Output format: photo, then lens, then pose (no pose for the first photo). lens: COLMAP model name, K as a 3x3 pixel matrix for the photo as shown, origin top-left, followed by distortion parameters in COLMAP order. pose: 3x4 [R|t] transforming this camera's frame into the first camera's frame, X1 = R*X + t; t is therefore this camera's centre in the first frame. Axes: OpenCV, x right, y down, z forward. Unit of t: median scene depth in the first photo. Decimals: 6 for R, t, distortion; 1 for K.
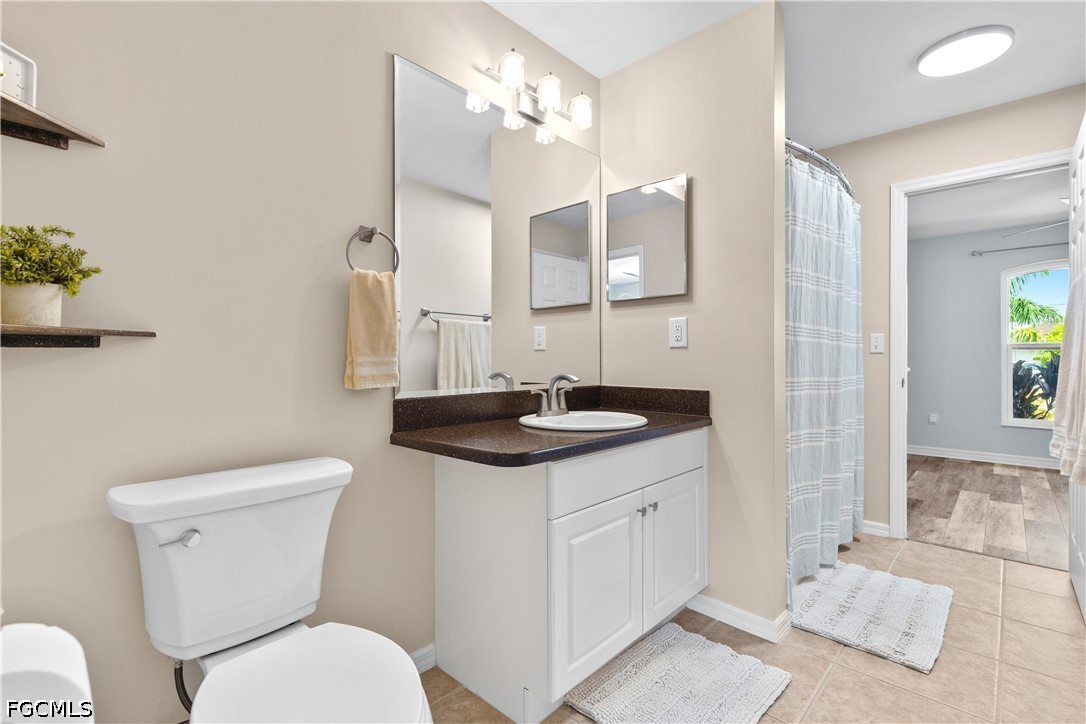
lens RADIAL K [[488.5, 0, 548.3], [0, 488.5, 357.7], [0, 0, 1]] dist [0.005248, -0.000361]
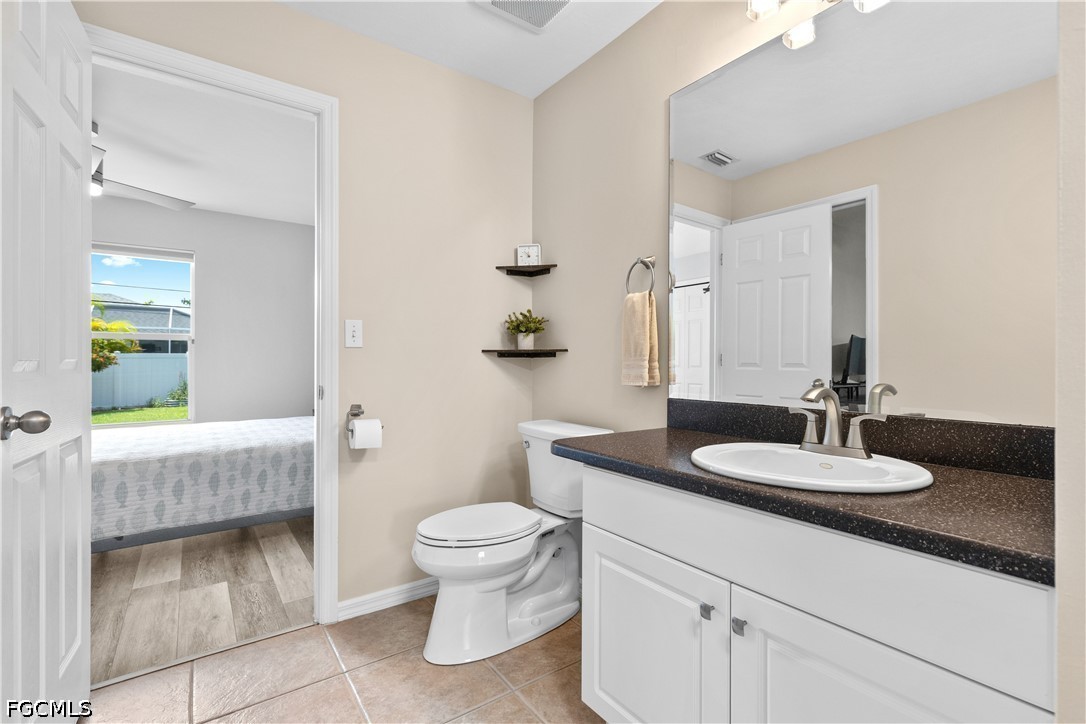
lens RADIAL K [[488.5, 0, 548.3], [0, 488.5, 357.7], [0, 0, 1]] dist [0.005248, -0.000361]
pose [[-0.190477, -0.006931, -0.981667, 0.734900], [0.001244, 0.999973, -0.007302, -0.001263], [0.981691, -0.002612, -0.190463, 0.803914]]
